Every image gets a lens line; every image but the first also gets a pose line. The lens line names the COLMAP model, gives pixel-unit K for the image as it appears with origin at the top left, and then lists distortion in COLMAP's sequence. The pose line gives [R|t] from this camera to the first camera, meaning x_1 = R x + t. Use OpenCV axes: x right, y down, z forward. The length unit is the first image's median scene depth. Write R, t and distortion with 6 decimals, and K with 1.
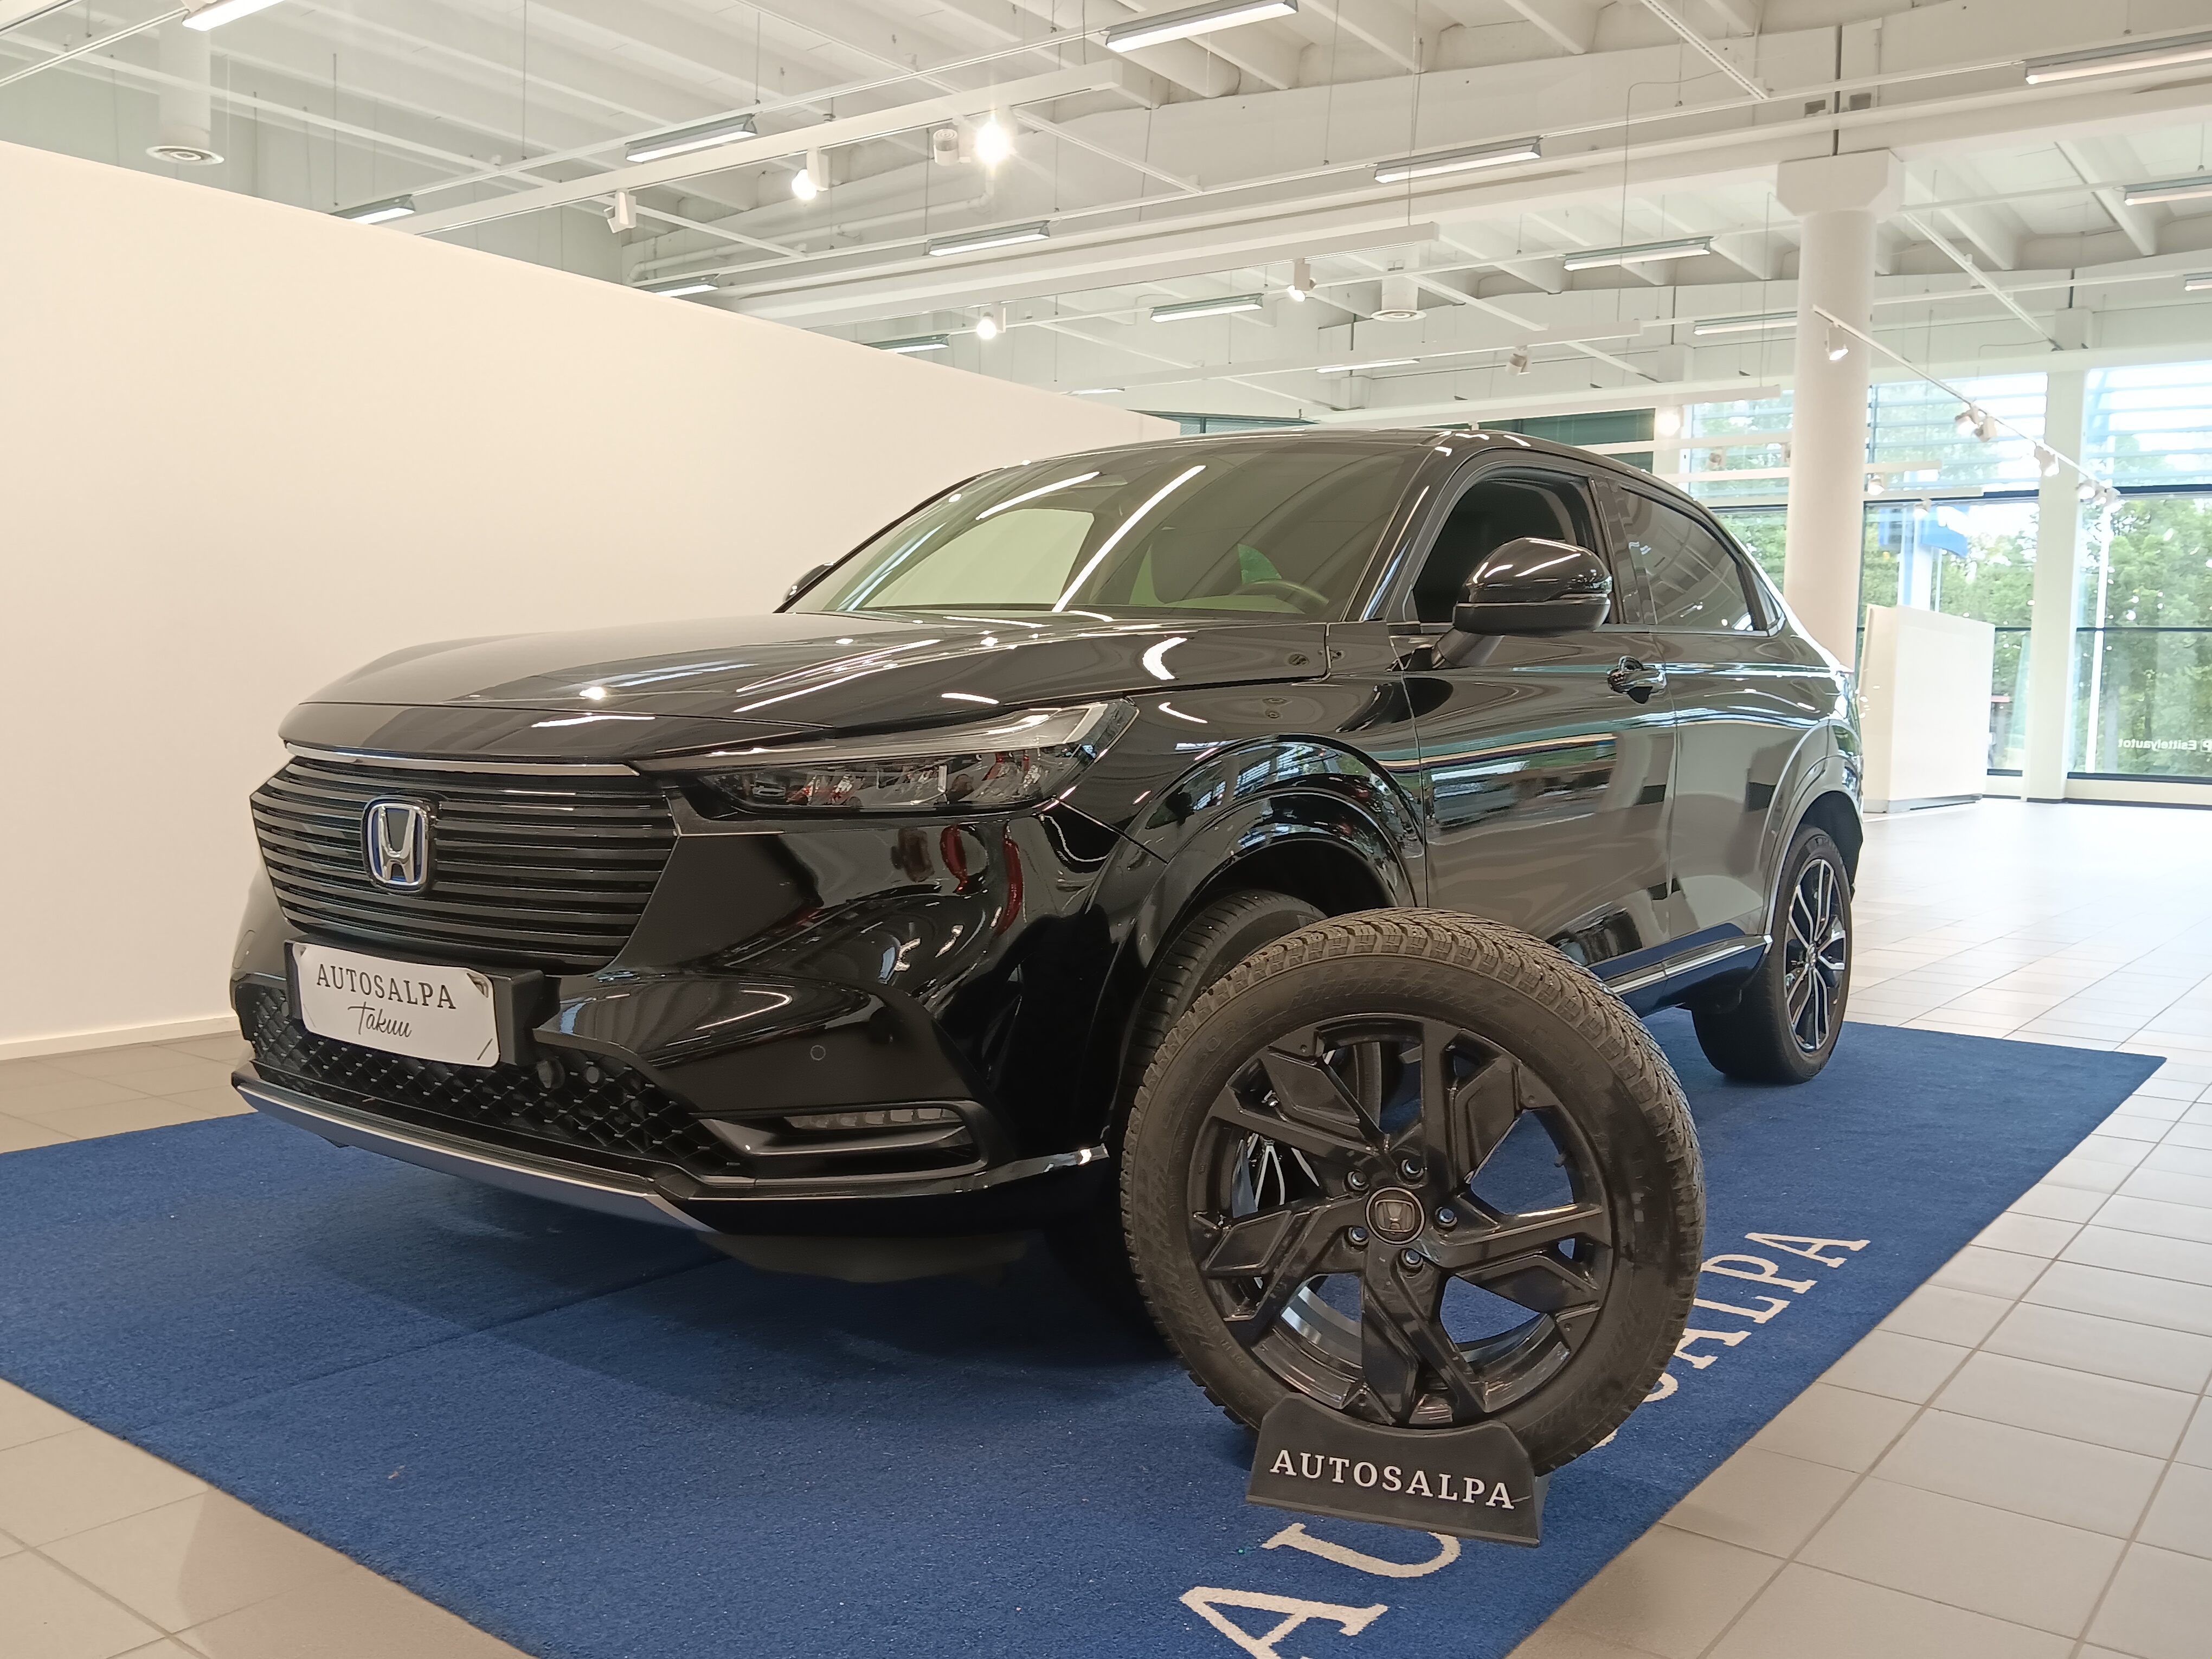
lens RADIAL K [[1901.7, 0, 1108.1], [0, 1901.7, 891.9], [0, 0, 1]] dist [0.039930, -0.000091]
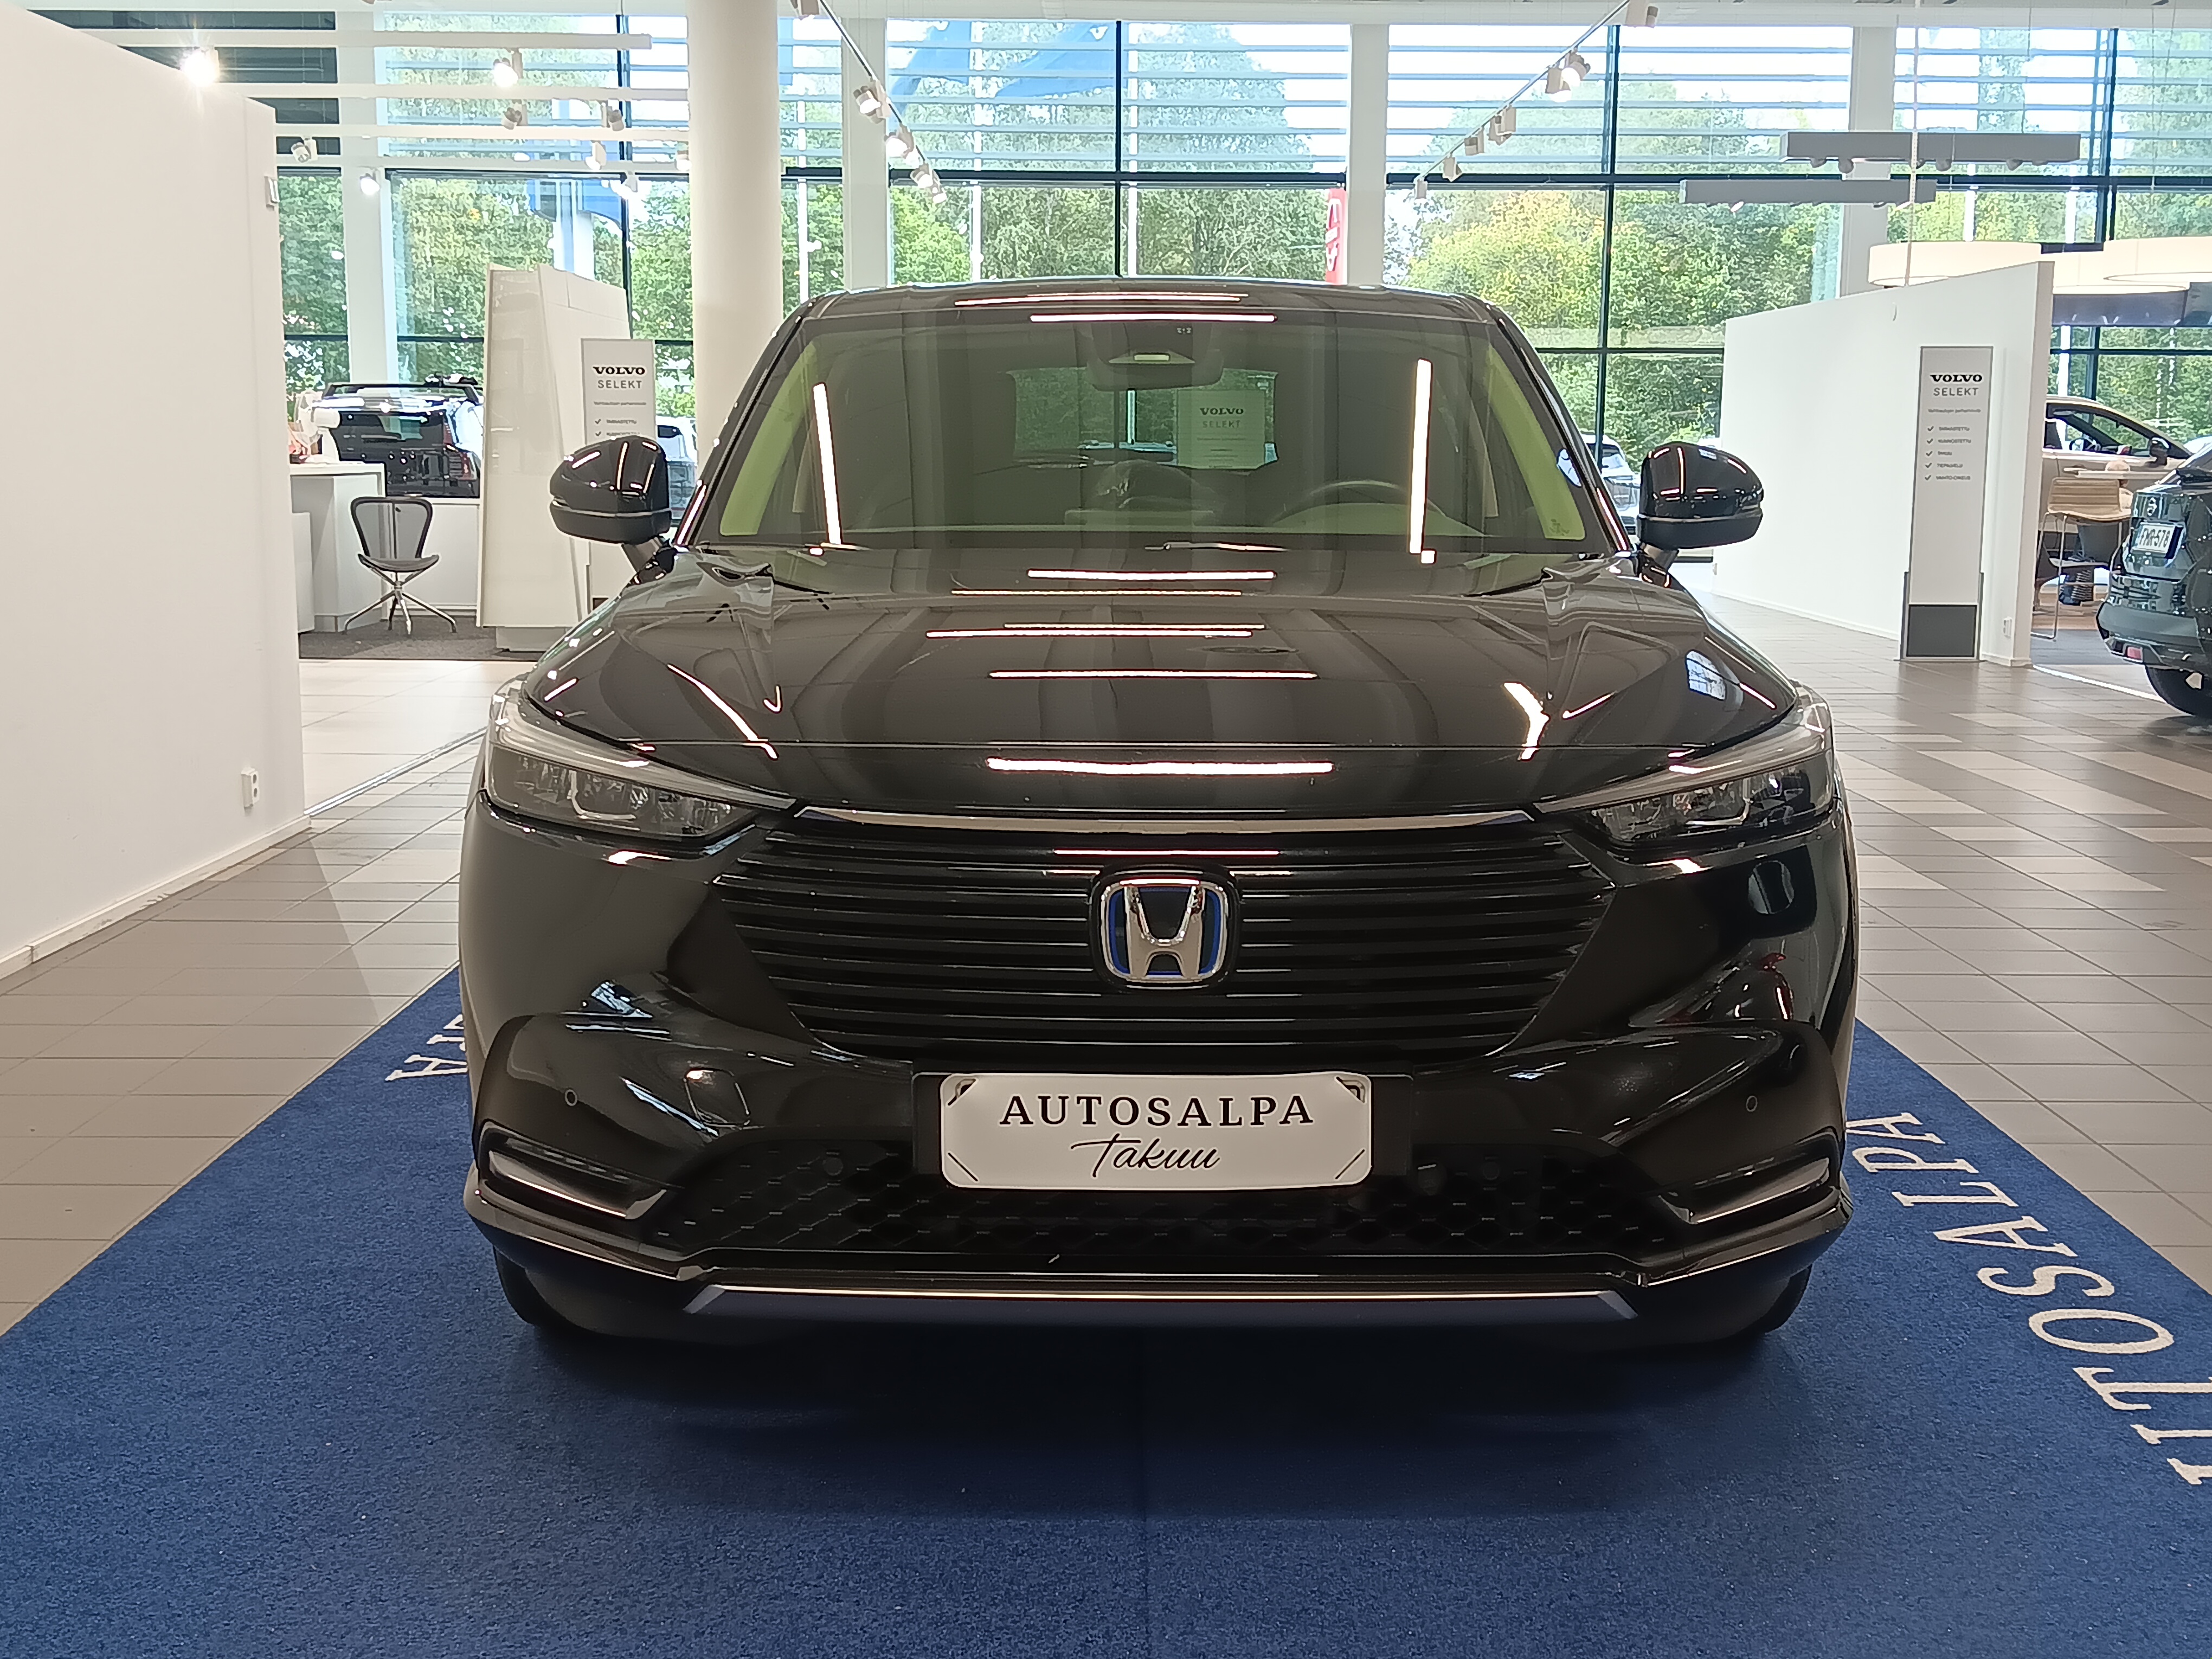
lens RADIAL K [[2713.6, 0, 1101.6], [0, 2713.6, 832.7], [0, 0, 1]] dist [0.025688, 0.000000]
pose [[0.804047, -0.110588, 0.584191, -1.035914], [0.076630, 0.993630, 0.082627, -0.158597], [-0.589608, -0.021670, 0.807399, 0.109401]]
